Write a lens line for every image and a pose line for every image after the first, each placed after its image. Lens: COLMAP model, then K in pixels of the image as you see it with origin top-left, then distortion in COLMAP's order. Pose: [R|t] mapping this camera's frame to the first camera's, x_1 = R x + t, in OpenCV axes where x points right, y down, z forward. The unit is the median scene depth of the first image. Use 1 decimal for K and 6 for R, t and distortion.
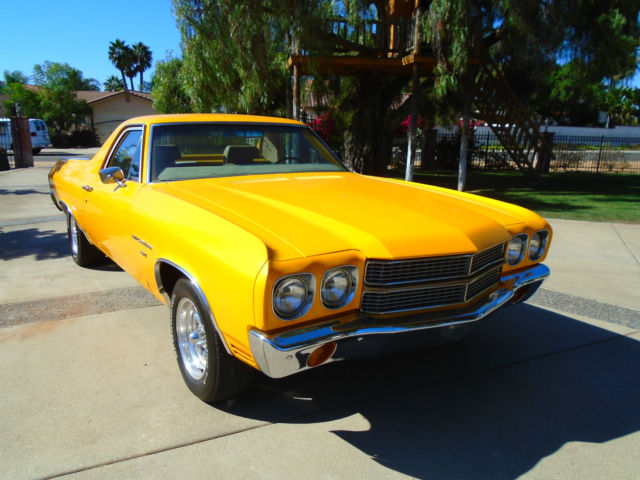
lens RADIAL K [[479.1, 0, 320.0], [0, 479.1, 240.0], [0, 0, 1]] dist [-0.000132, -0.001307]
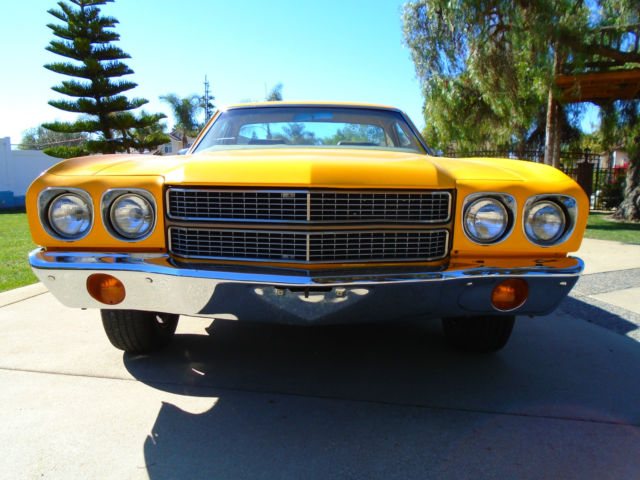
lens RADIAL K [[478.5, 0, 327.3], [0, 478.5, 240.1], [0, 0, 1]] dist [-0.001901, 0.000101]
pose [[0.814719, 0.061232, -0.576613, 0.349499], [-0.124099, 0.989781, -0.070238, 0.068293], [0.566420, 0.128782, 0.813992, 0.215331]]
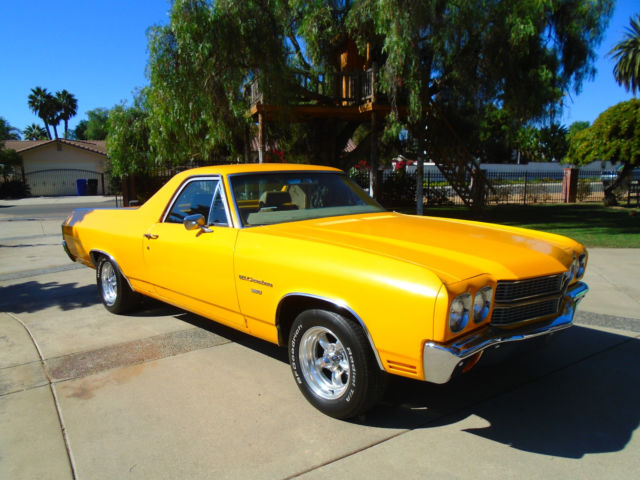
lens RADIAL K [[479.6, 0, 305.8], [0, 479.6, 243.2], [0, 0, 1]] dist [-0.008458, -0.000120]
pose [[0.990123, -0.047244, 0.131999, -0.236412], [0.057337, 0.995628, -0.073736, 0.003192], [-0.127938, 0.080576, 0.988504, -0.069192]]
